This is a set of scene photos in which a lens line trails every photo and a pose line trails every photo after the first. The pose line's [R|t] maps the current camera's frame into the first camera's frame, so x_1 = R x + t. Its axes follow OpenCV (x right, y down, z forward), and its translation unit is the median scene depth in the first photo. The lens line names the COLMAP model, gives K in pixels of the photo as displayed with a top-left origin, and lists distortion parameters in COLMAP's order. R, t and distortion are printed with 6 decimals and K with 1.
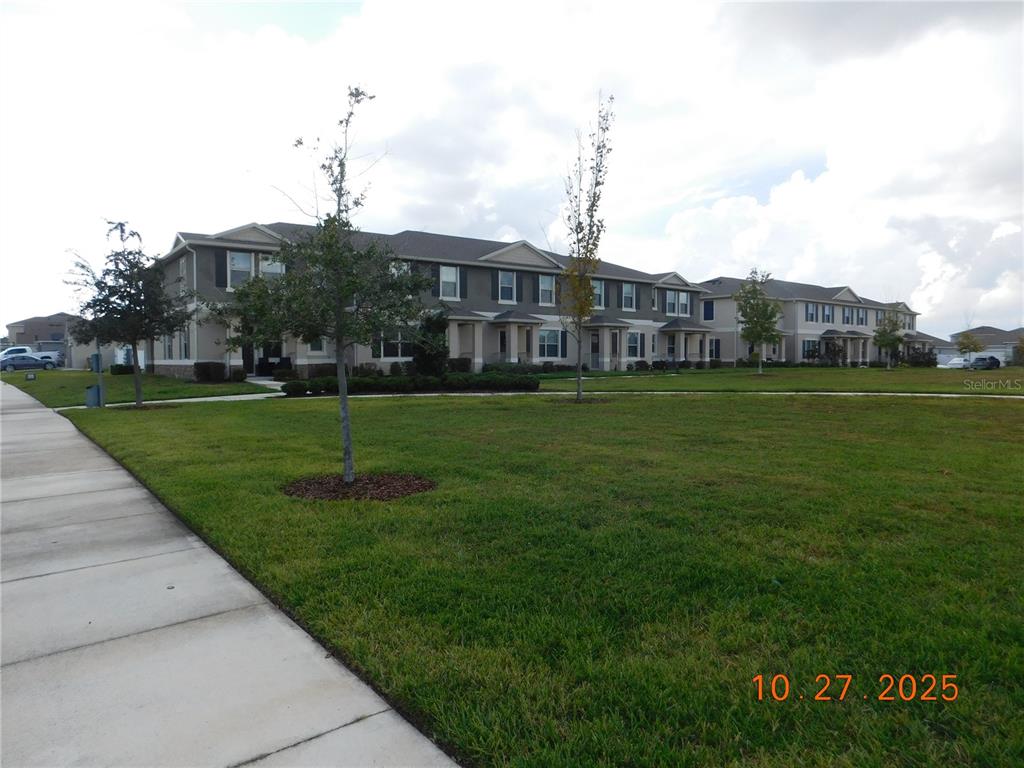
lens RADIAL K [[672.6, 0, 509.2], [0, 672.6, 387.4], [0, 0, 1]] dist [-0.058871, 0.014625]
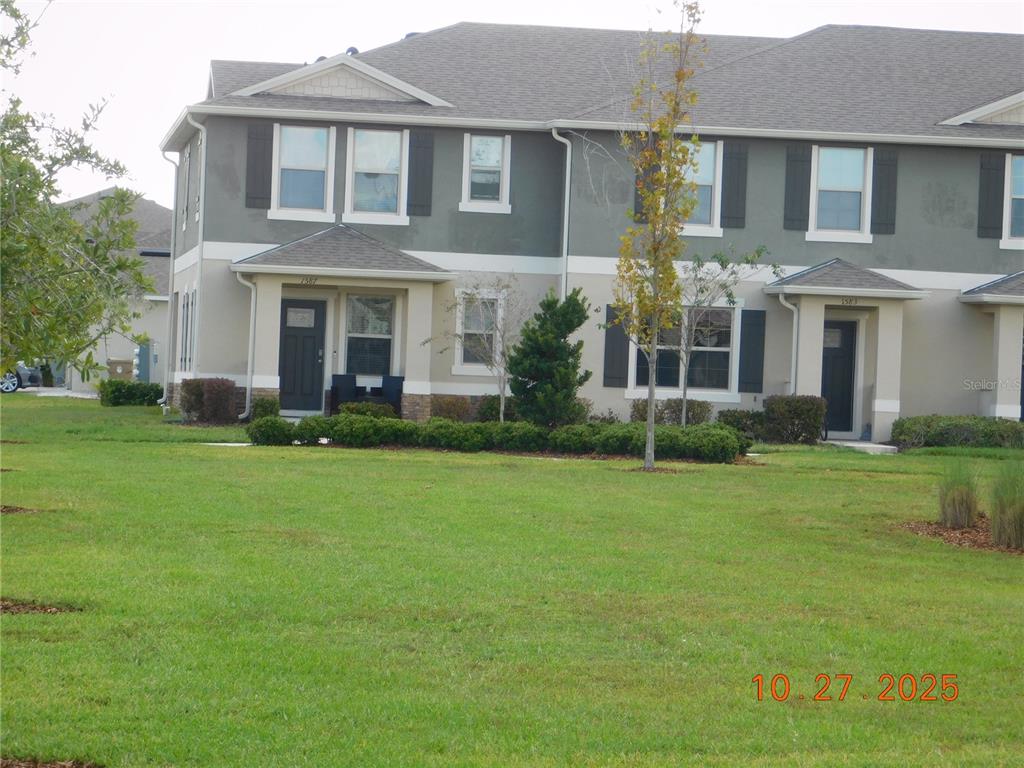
lens RADIAL K [[3975.6, 0, 512.1], [0, 3975.6, 384.0], [0, 0, 1]] dist [-0.103616, 0.000000]
pose [[0.866072, 0.036216, -0.498605, 0.833773], [-0.063449, 0.997270, -0.037775, 0.042092], [0.495876, 0.064352, 0.866006, -0.955579]]
